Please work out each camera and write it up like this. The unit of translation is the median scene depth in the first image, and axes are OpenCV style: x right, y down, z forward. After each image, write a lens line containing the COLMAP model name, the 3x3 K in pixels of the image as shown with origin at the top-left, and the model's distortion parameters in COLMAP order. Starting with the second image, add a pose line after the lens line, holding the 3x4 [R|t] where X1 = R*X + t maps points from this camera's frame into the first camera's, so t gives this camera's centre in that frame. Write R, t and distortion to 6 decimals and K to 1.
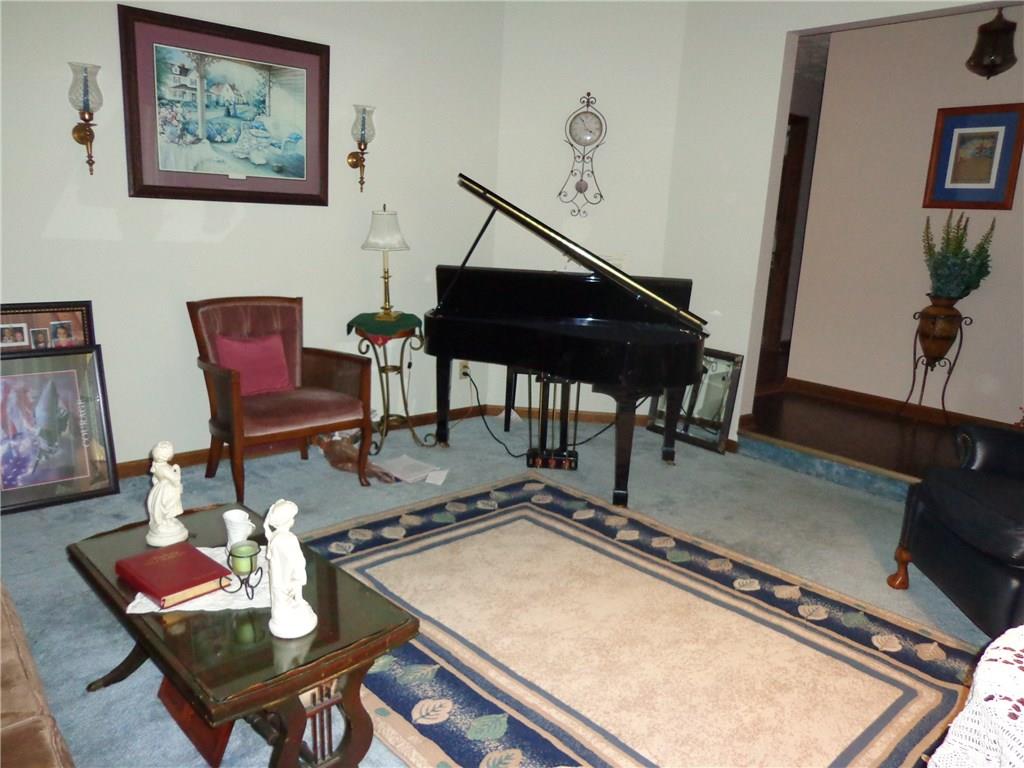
lens RADIAL K [[762.2, 0, 512.0], [0, 762.2, 384.0], [0, 0, 1]] dist [0.008407, -0.000008]
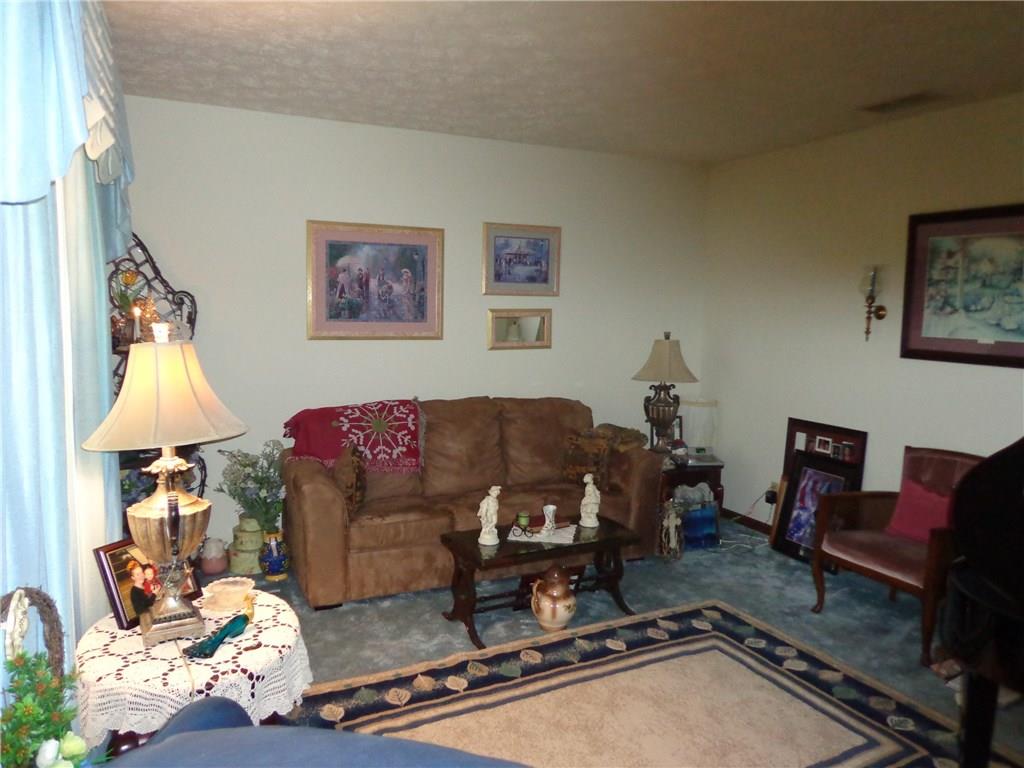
lens RADIAL K [[762.2, 0, 512.0], [0, 762.2, 384.0], [0, 0, 1]] dist [0.008407, -0.000008]
pose [[-0.269057, 0.059891, -0.961260, 0.870254], [-0.235779, 0.963600, 0.126032, -0.207056], [0.933818, 0.260555, -0.245142, 0.707436]]
